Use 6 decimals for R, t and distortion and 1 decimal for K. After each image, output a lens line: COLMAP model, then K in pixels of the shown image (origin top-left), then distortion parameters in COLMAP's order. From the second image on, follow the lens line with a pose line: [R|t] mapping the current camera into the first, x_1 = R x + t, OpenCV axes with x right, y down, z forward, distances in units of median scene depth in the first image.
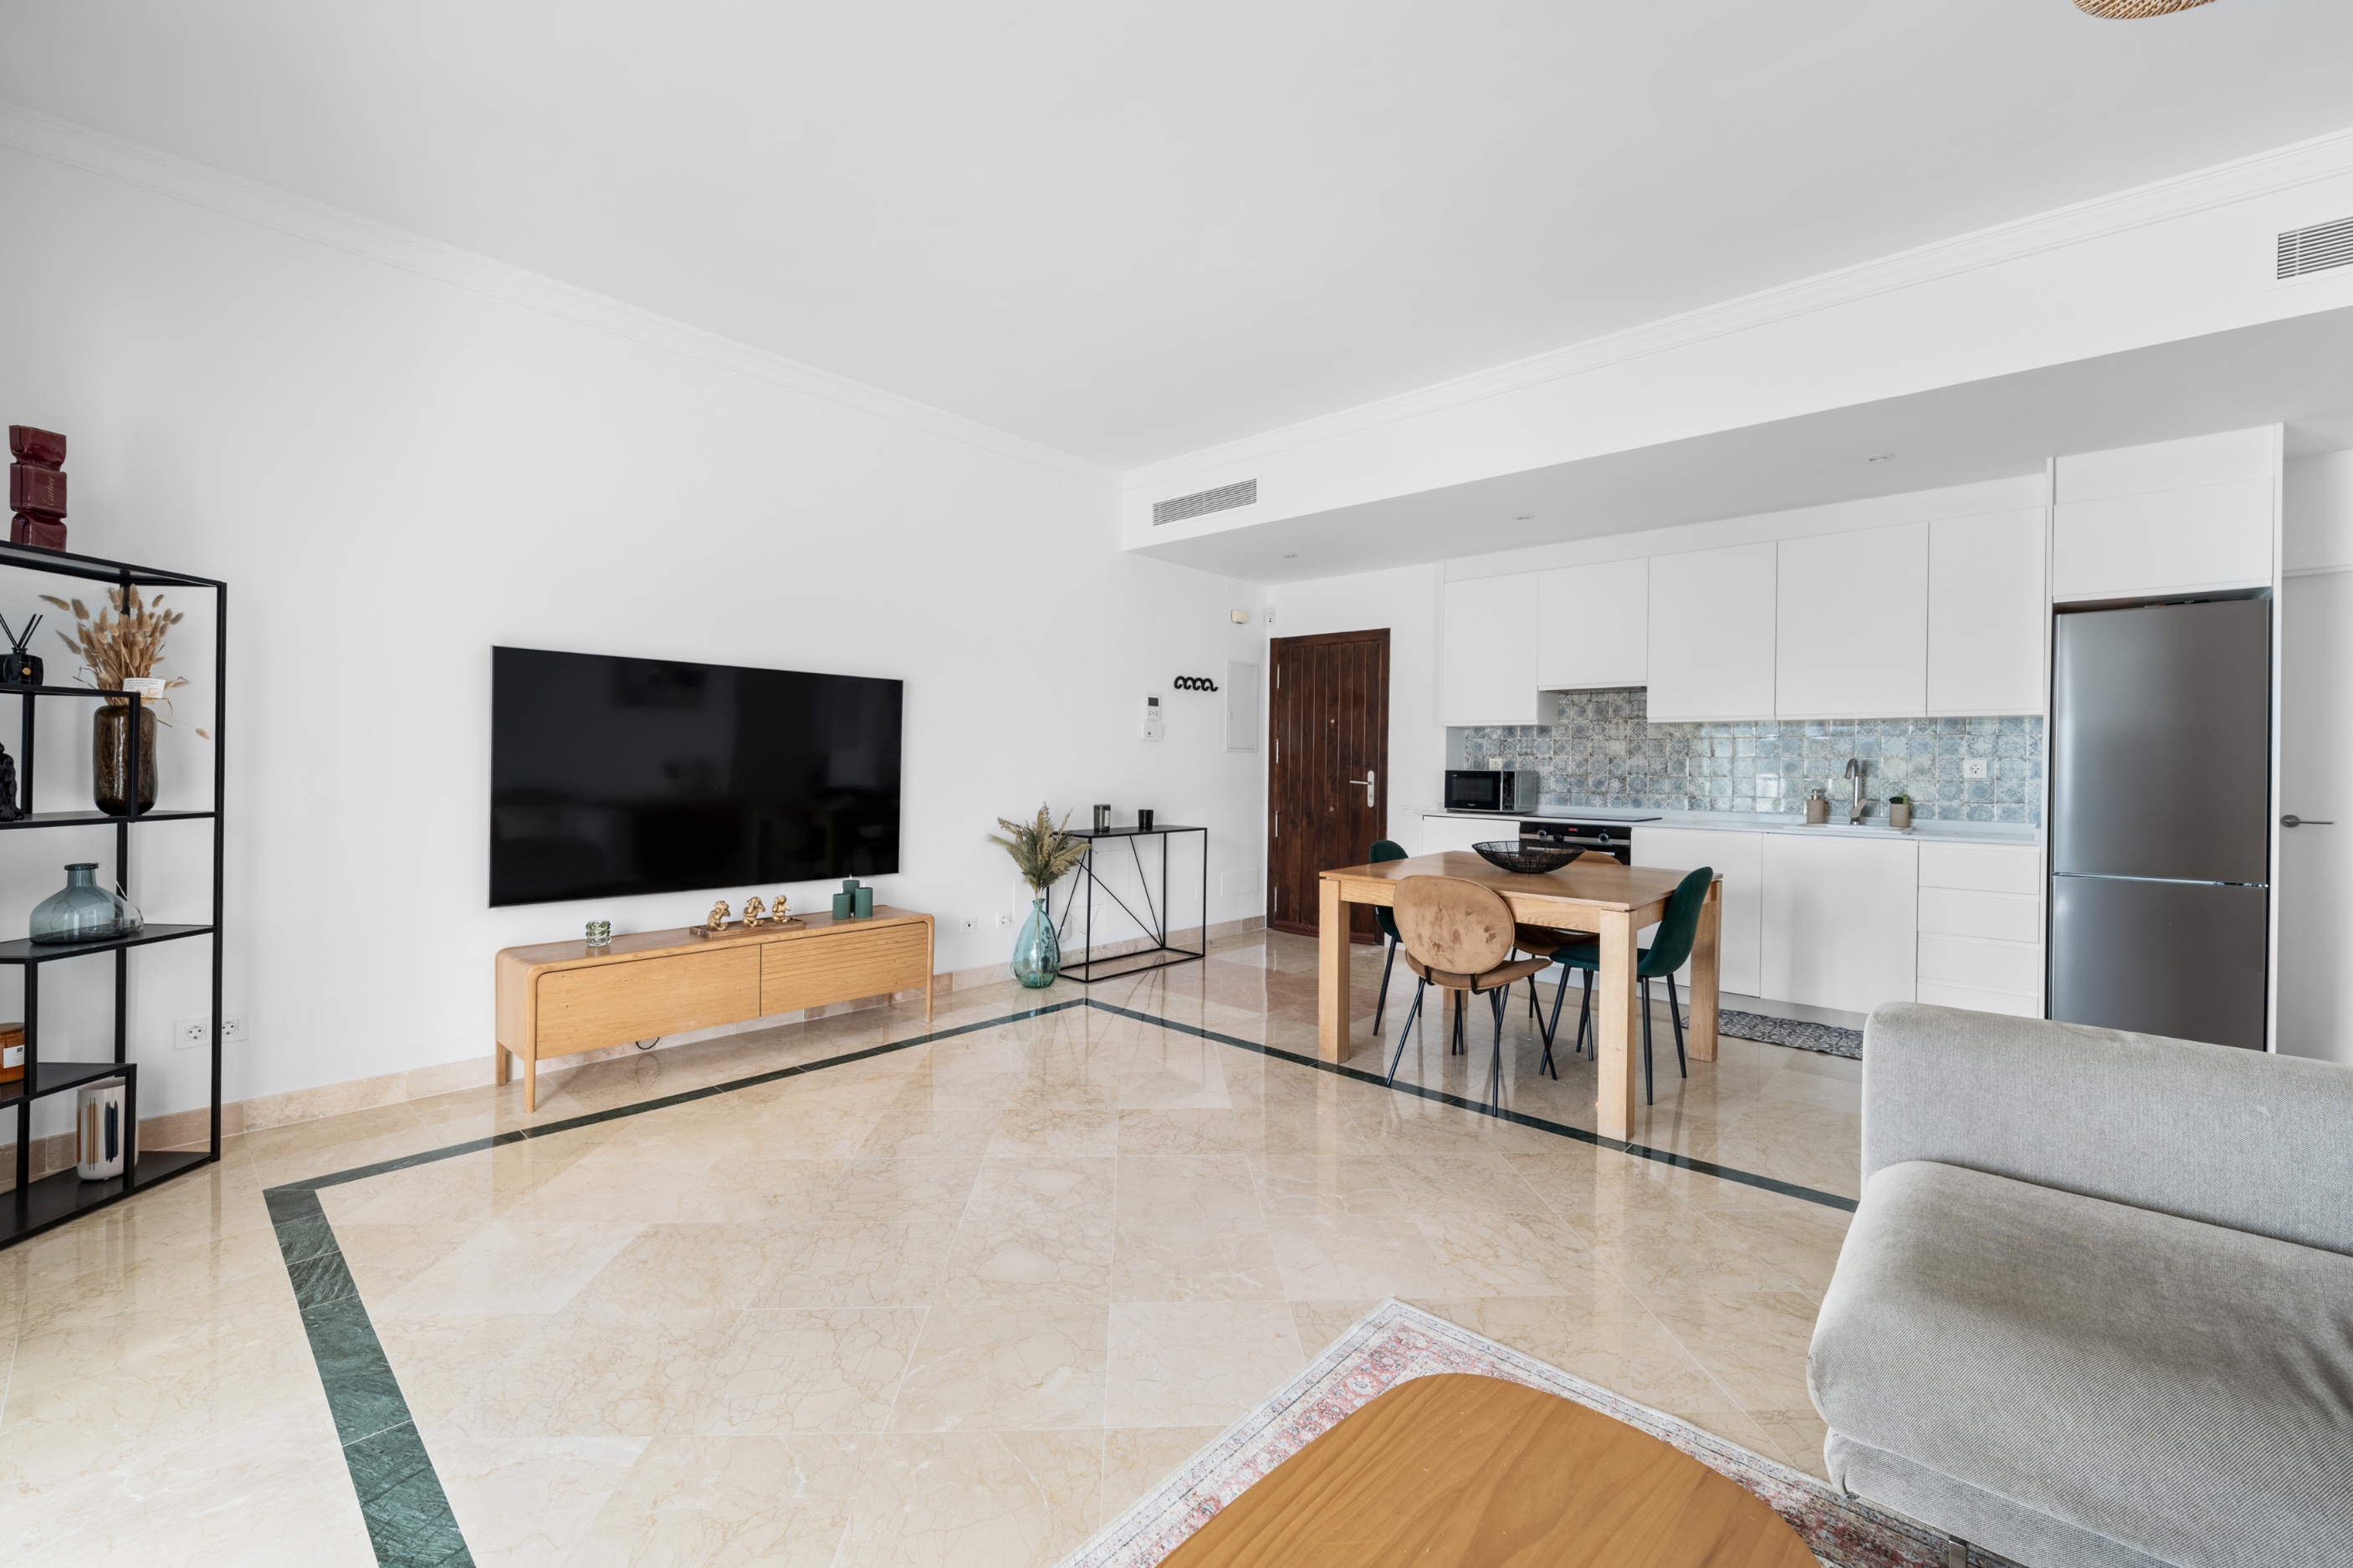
lens RADIAL K [[925.6, 0, 1193.7], [0, 925.6, 771.4], [0, 0, 1]] dist [0.002663, -0.000321]
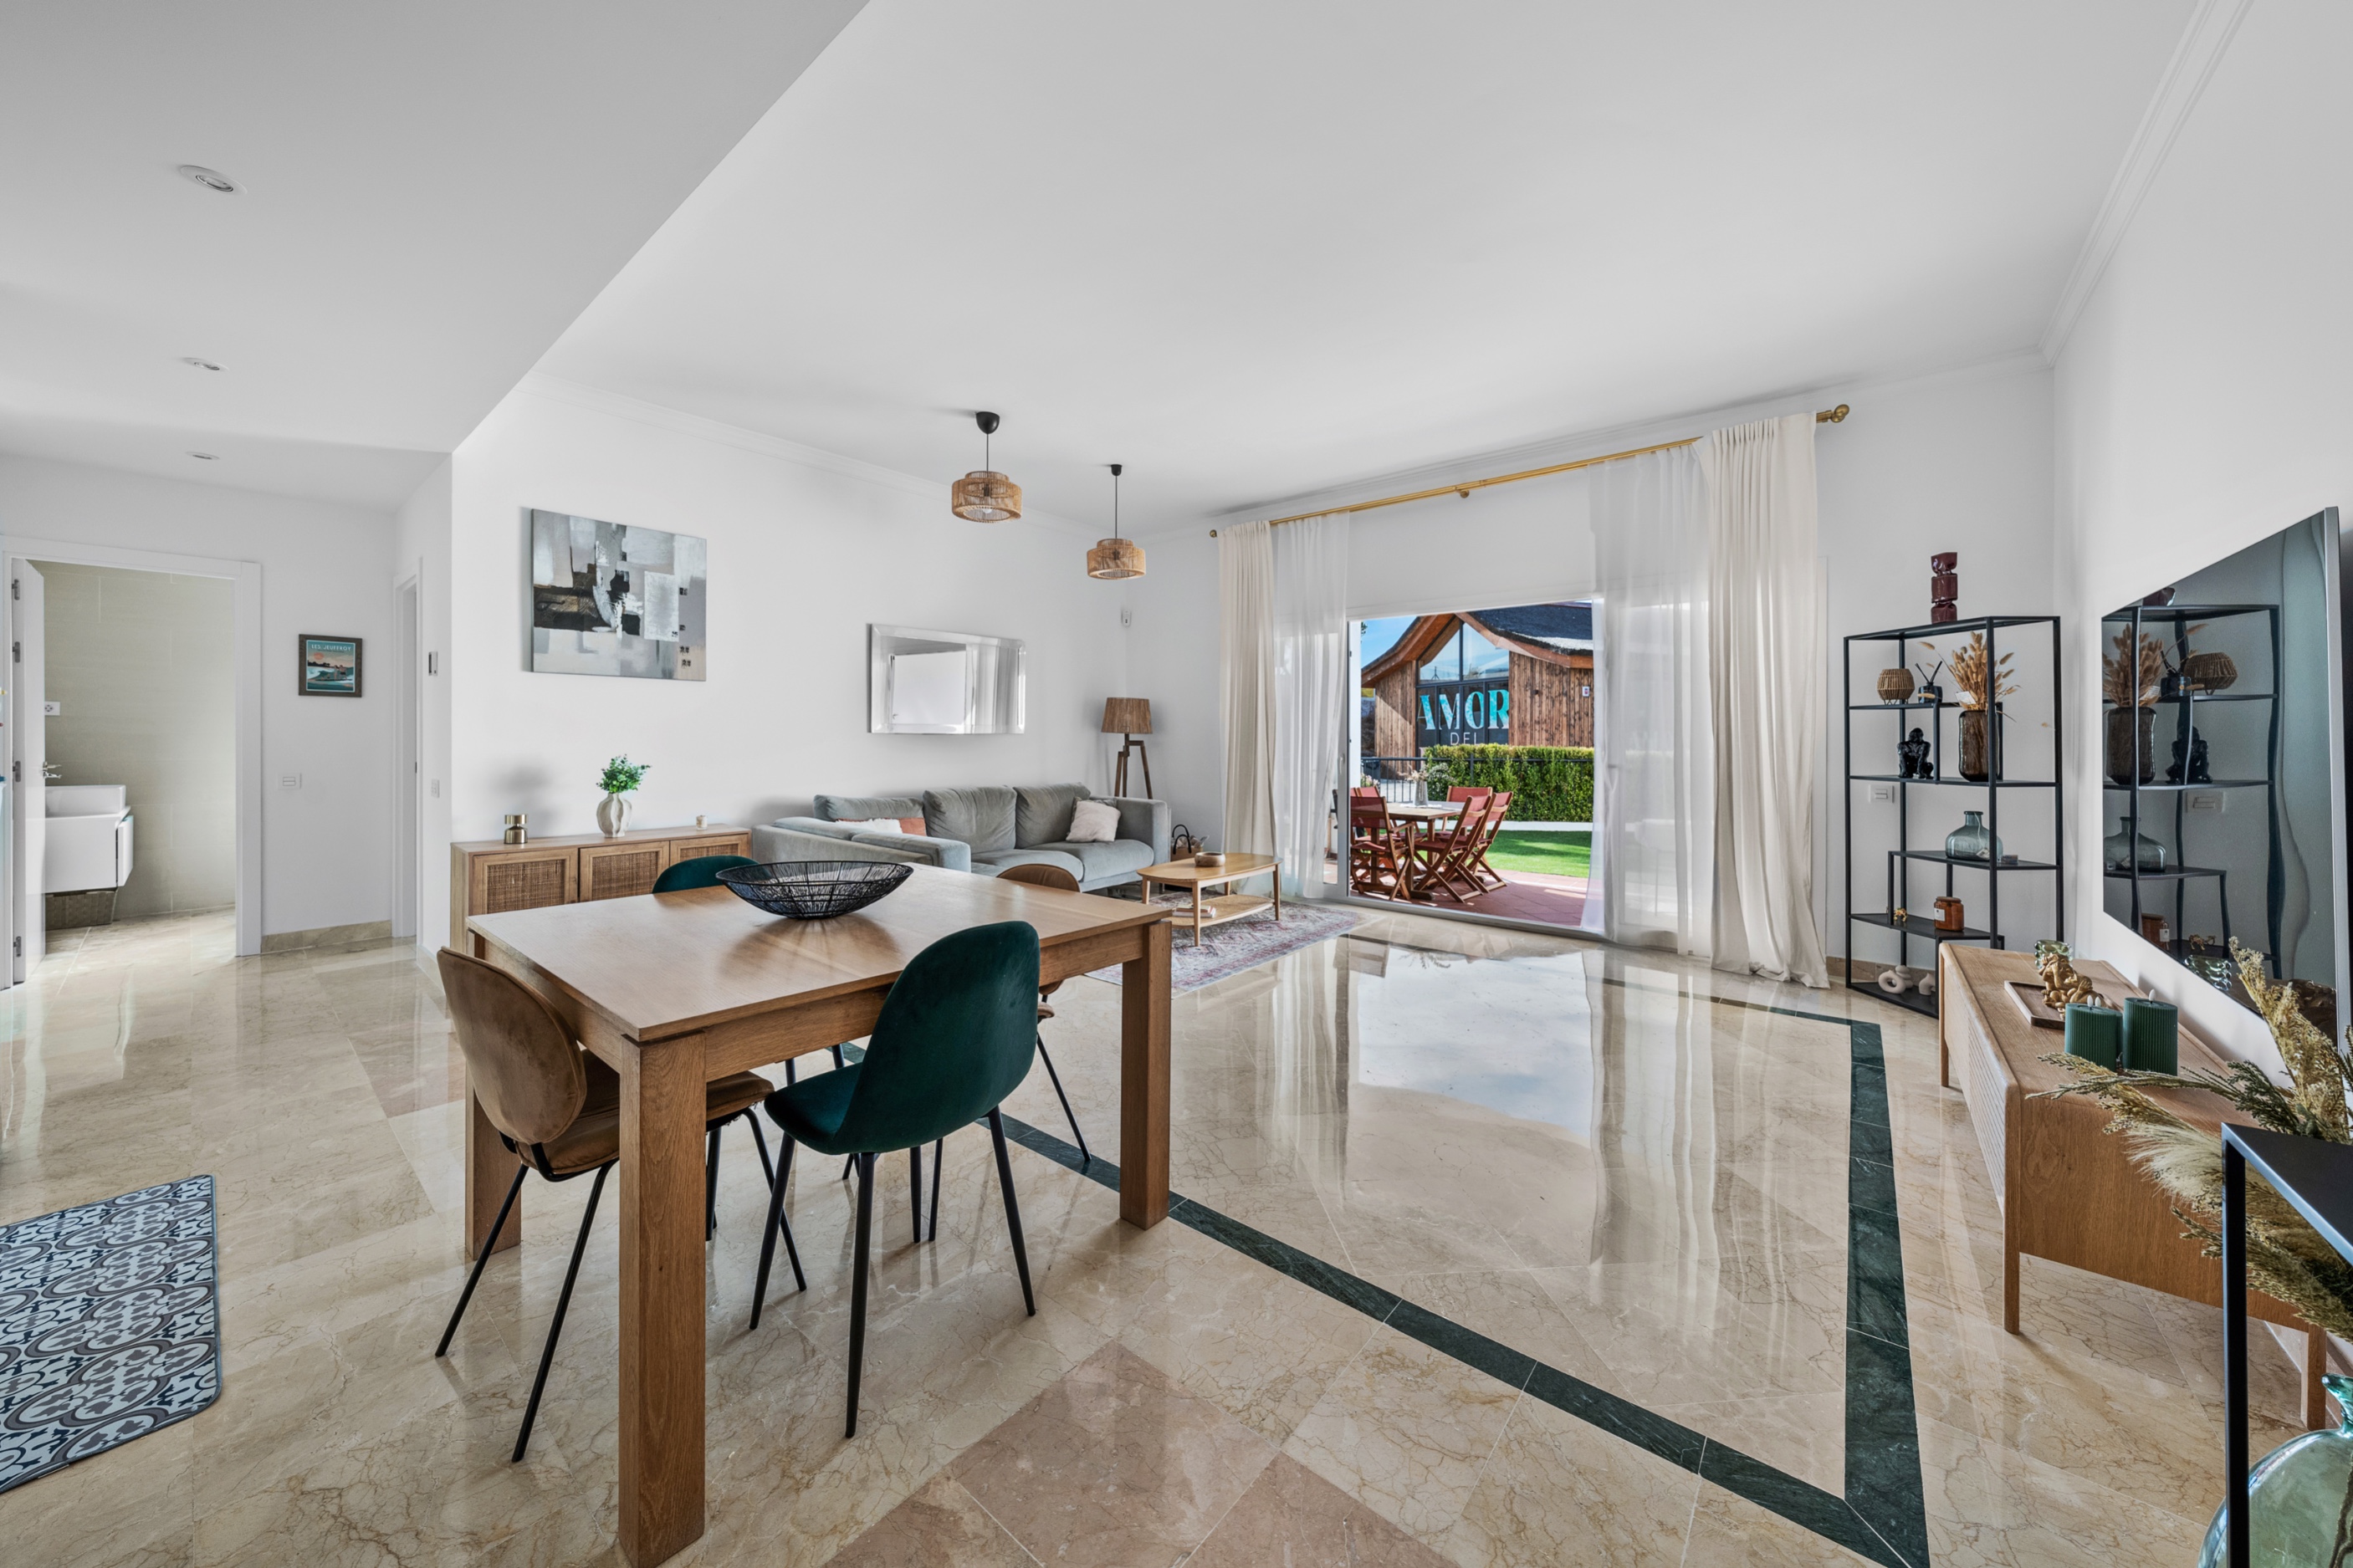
lens RADIAL K [[837.9, 0, 1178.3], [0, 837.9, 732.2], [0, 0, 1]] dist [-0.001430, -0.000029]
pose [[-0.999022, -0.016482, -0.041019, 0.111011], [-0.016574, 0.999861, 0.001903, -0.007390], [0.040982, 0.002581, -0.999157, 1.096258]]
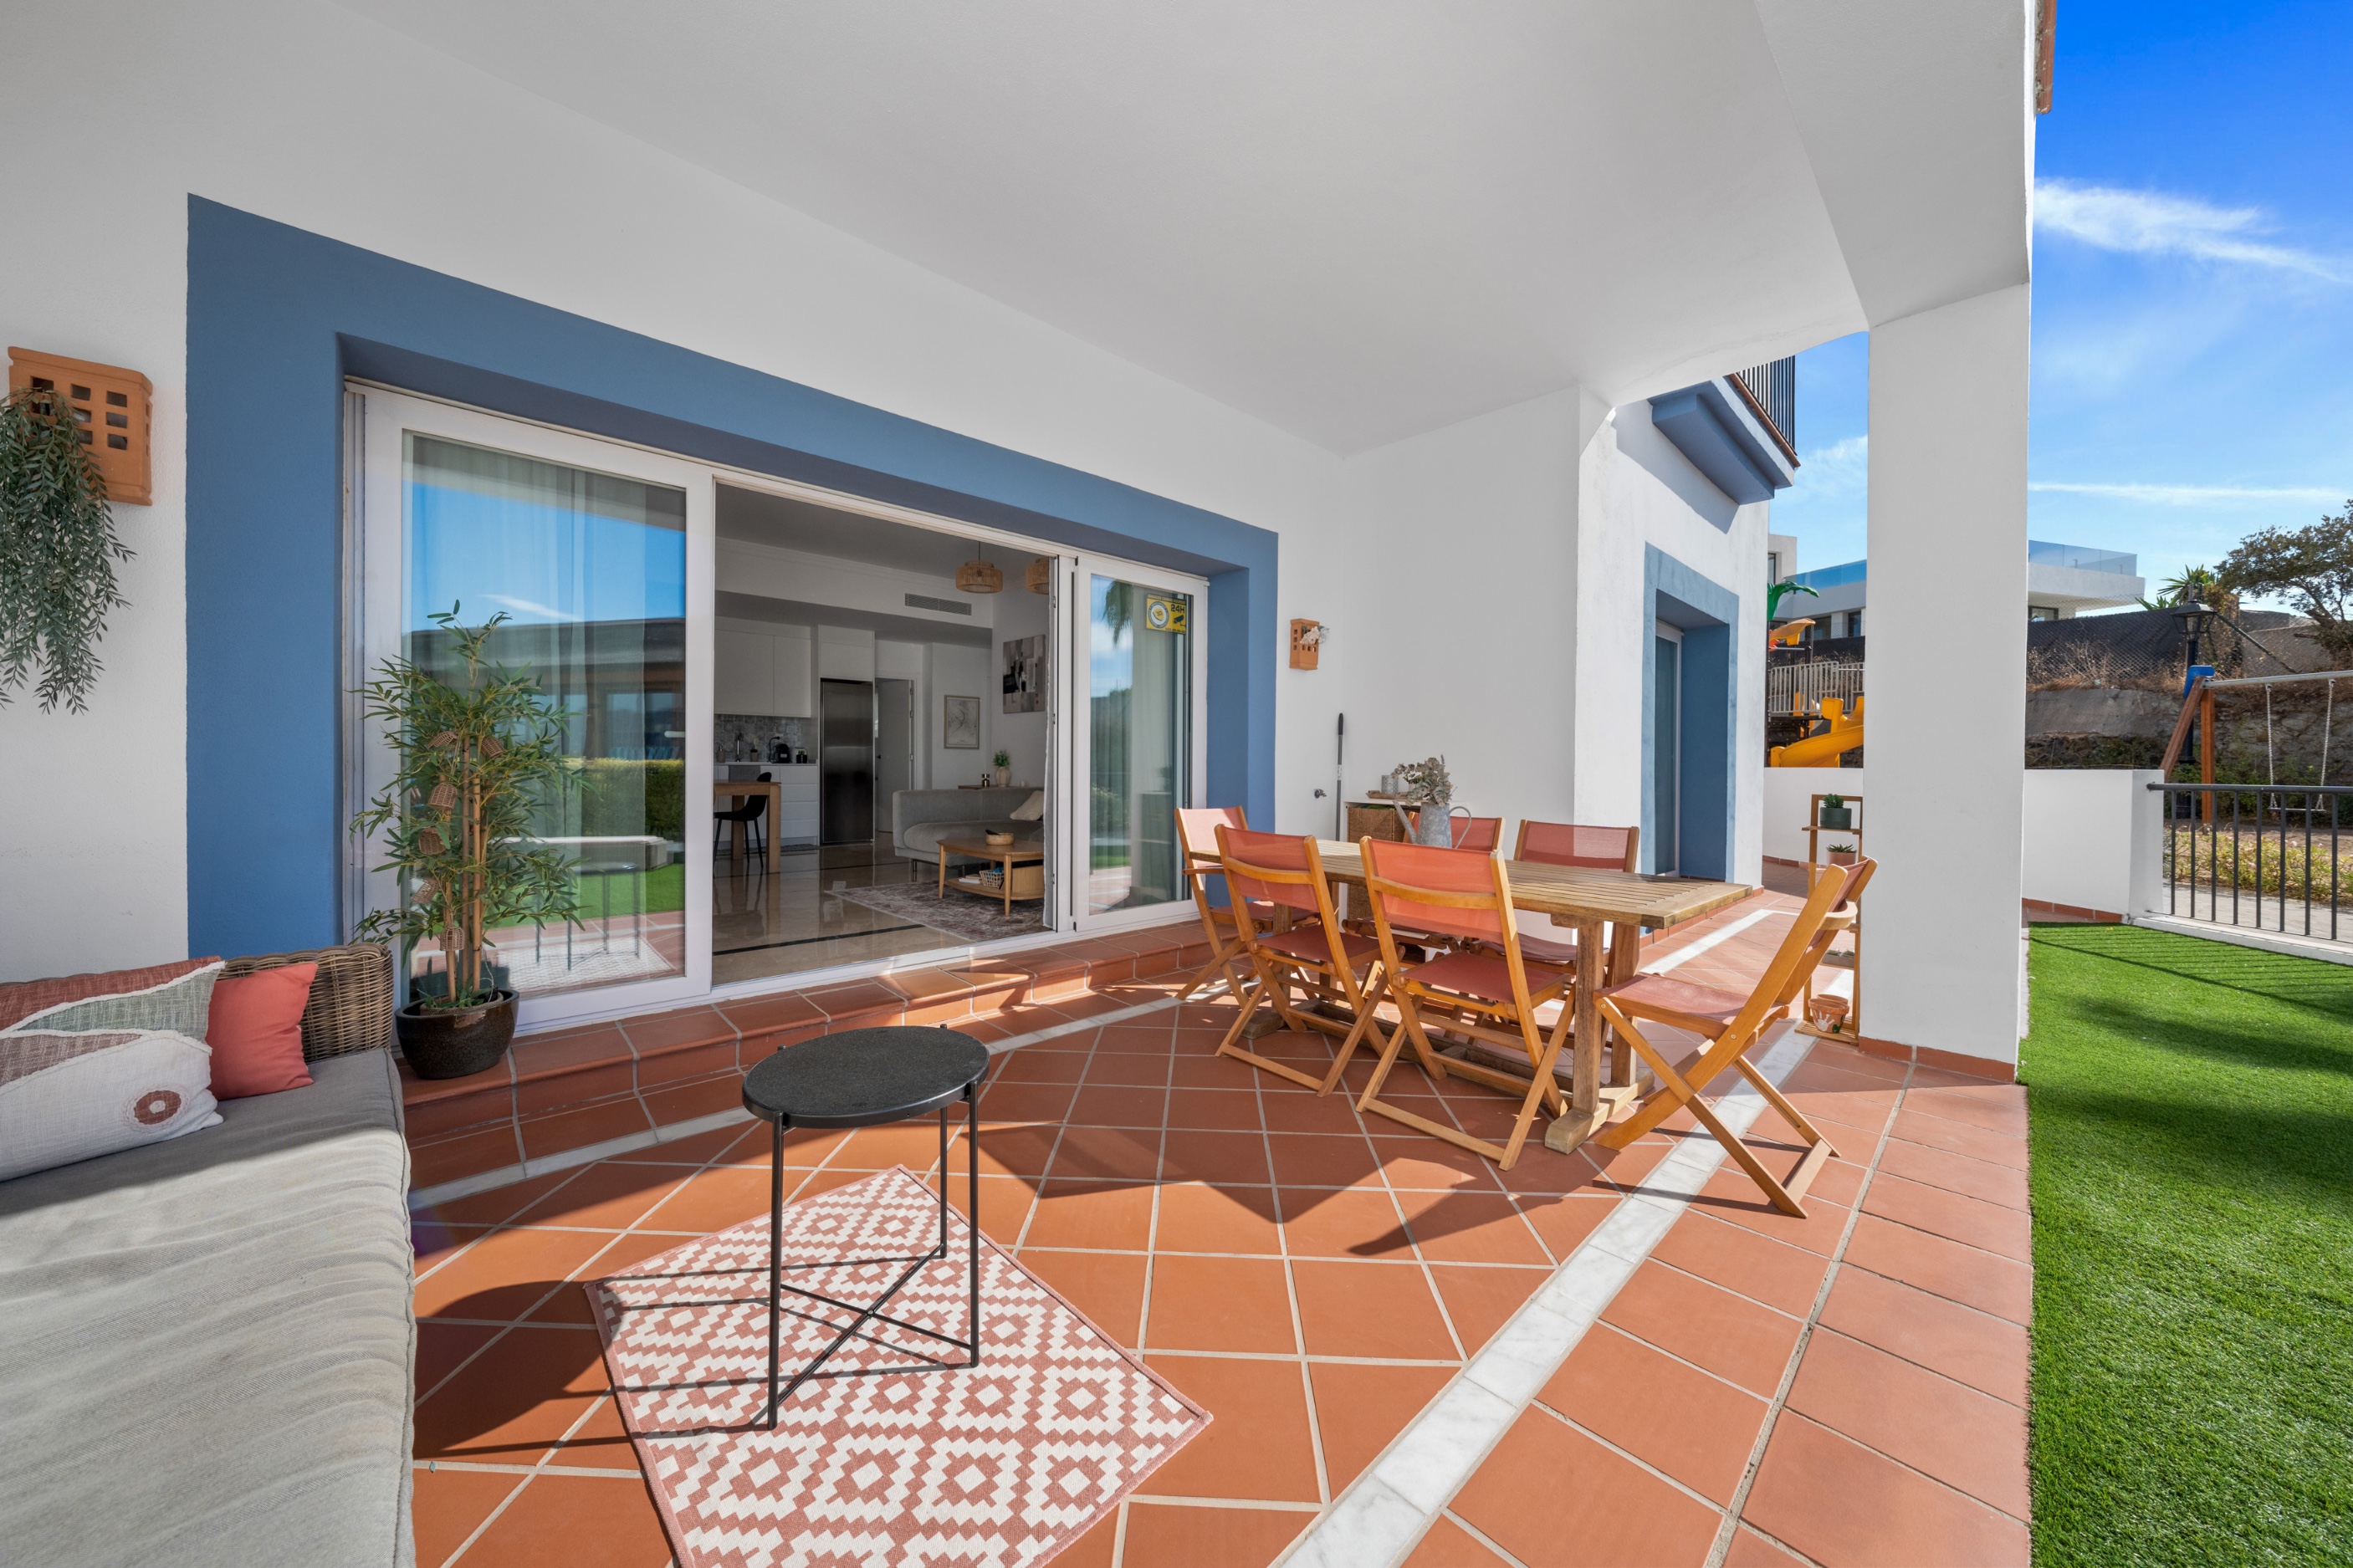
lens RADIAL K [[798.1, 0, 1178.1], [0, 798.1, 770.2], [0, 0, 1]] dist [0.000202, -0.000285]
pose [[0.097244, -0.015143, 0.995145, -0.916422], [0.001214, 0.999885, 0.015096, 0.039499], [-0.995260, -0.000260, 0.097251, -0.177419]]
